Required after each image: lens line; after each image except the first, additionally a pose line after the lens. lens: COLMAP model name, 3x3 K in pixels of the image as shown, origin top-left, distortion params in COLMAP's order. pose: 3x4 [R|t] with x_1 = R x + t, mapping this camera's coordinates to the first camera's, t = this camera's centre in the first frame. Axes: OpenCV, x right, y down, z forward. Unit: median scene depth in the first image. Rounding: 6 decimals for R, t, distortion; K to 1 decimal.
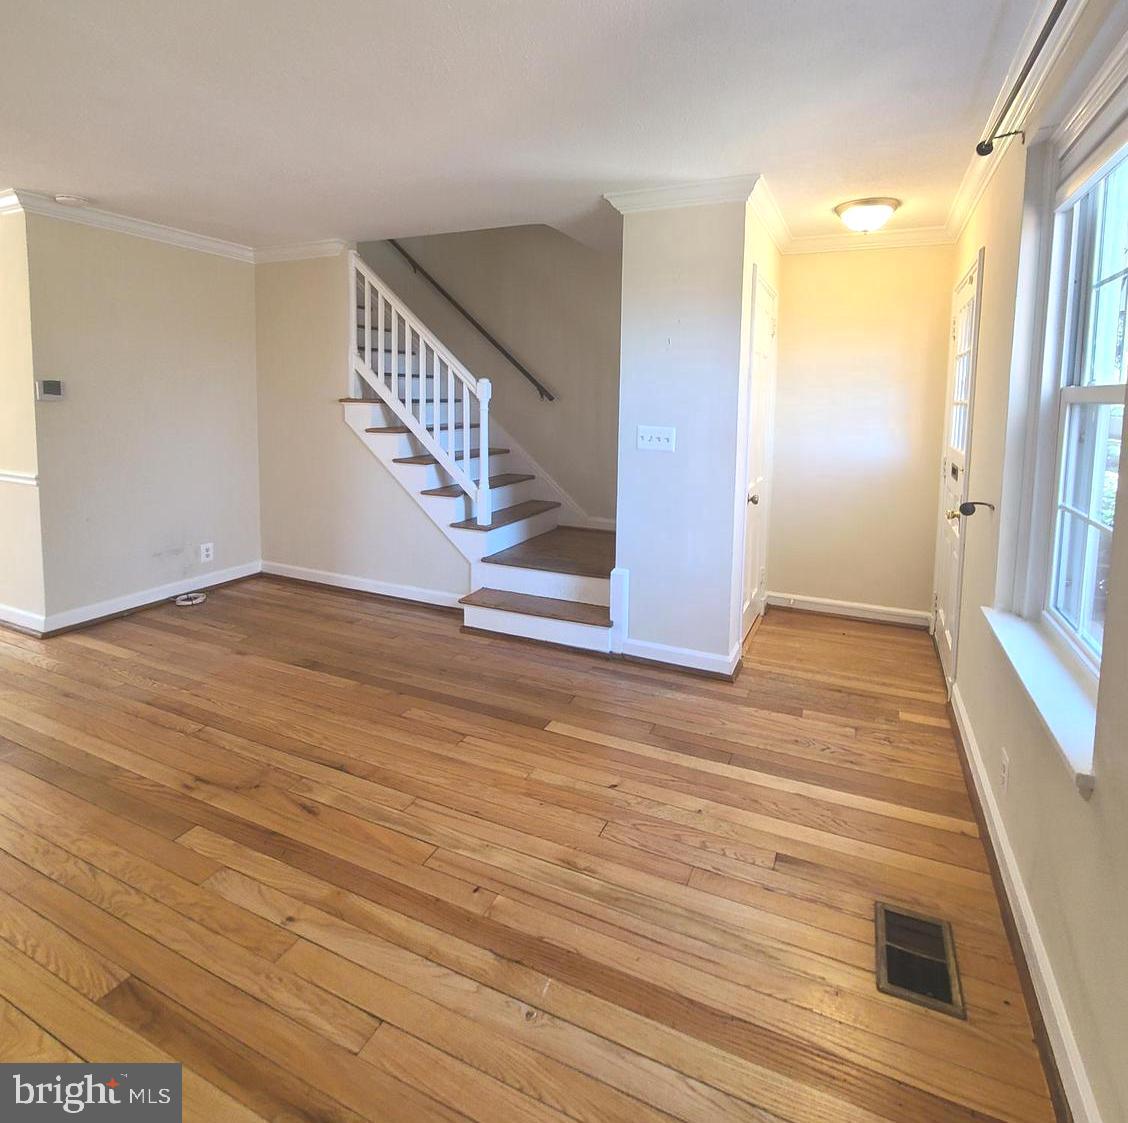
lens RADIAL K [[625.1, 0, 585.8], [0, 625.1, 450.5], [0, 0, 1]] dist [0.002395, -0.000771]
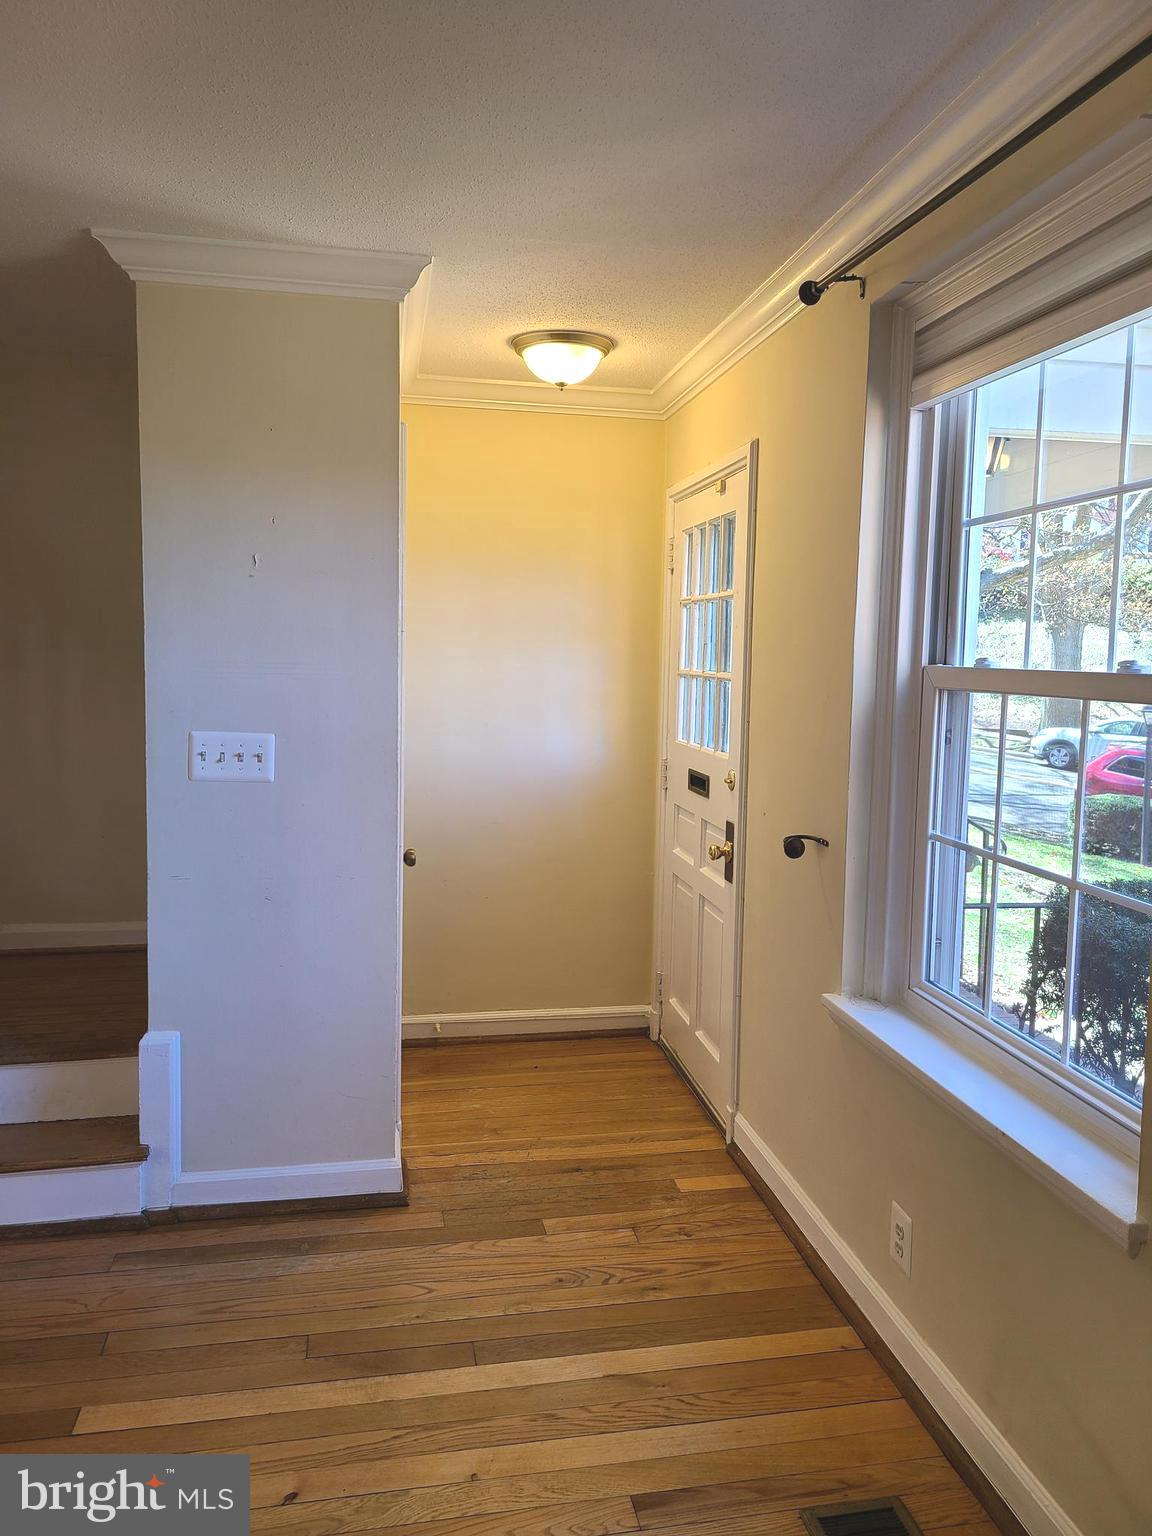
lens RADIAL K [[1150.0, 0, 574.6], [0, 1150.0, 754.8], [0, 0, 1]] dist [0.080008, -0.061300]
pose [[0.826732, -0.052439, 0.560146, -0.186181], [0.045190, 0.998619, 0.026791, -0.034637], [-0.560777, 0.003164, 0.827961, 0.094669]]
